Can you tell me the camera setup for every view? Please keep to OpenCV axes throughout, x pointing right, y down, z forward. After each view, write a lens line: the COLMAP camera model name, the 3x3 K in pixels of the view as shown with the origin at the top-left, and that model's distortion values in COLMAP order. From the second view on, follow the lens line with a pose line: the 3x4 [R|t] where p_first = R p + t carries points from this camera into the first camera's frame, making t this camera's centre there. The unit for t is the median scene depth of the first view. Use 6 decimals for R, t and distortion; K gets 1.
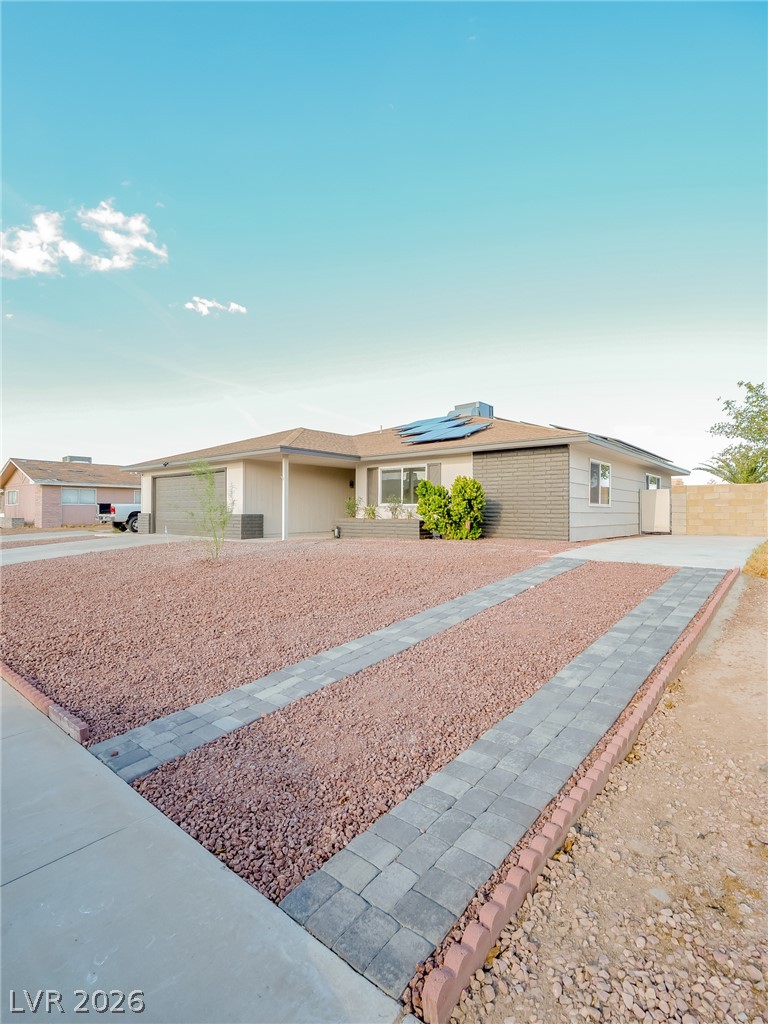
lens RADIAL K [[485.5, 0, 374.2], [0, 485.5, 513.7], [0, 0, 1]] dist [-0.008730, 0.000495]
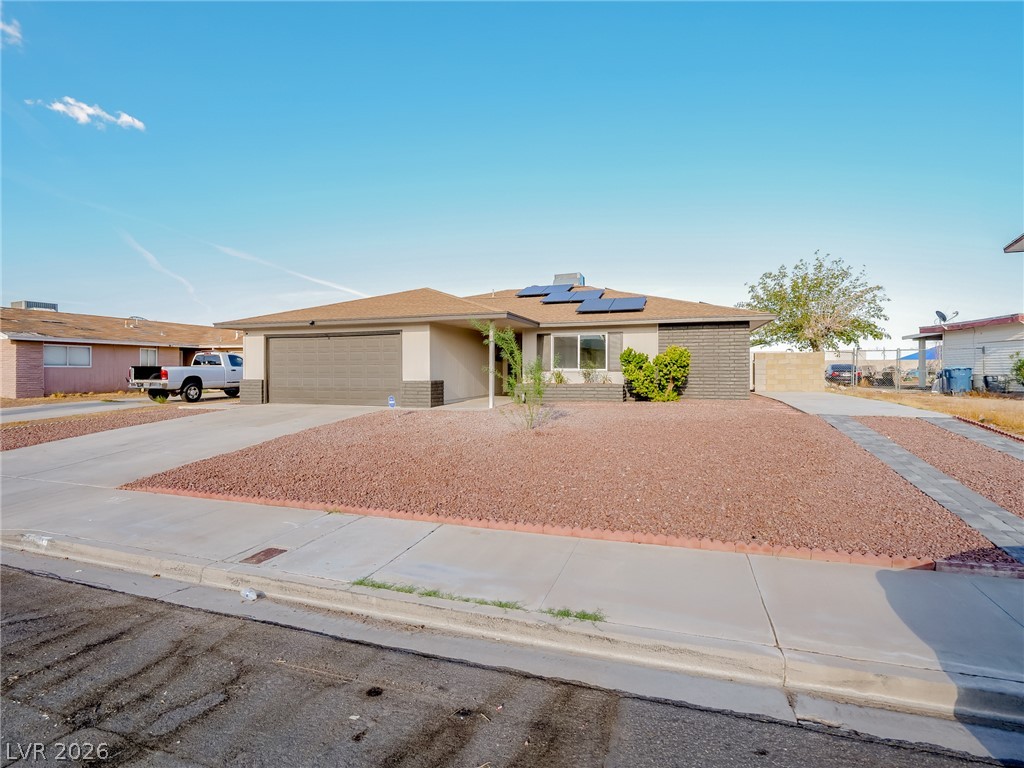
lens RADIAL K [[485.5, 0, 510.5], [0, 485.5, 374.7], [0, 0, 1]] dist [-0.008730, 0.000495]
pose [[0.924697, -0.009153, 0.380594, -0.384679], [0.006173, 0.999940, 0.009051, -0.014174], [-0.380654, -0.006020, 0.924698, 0.056589]]
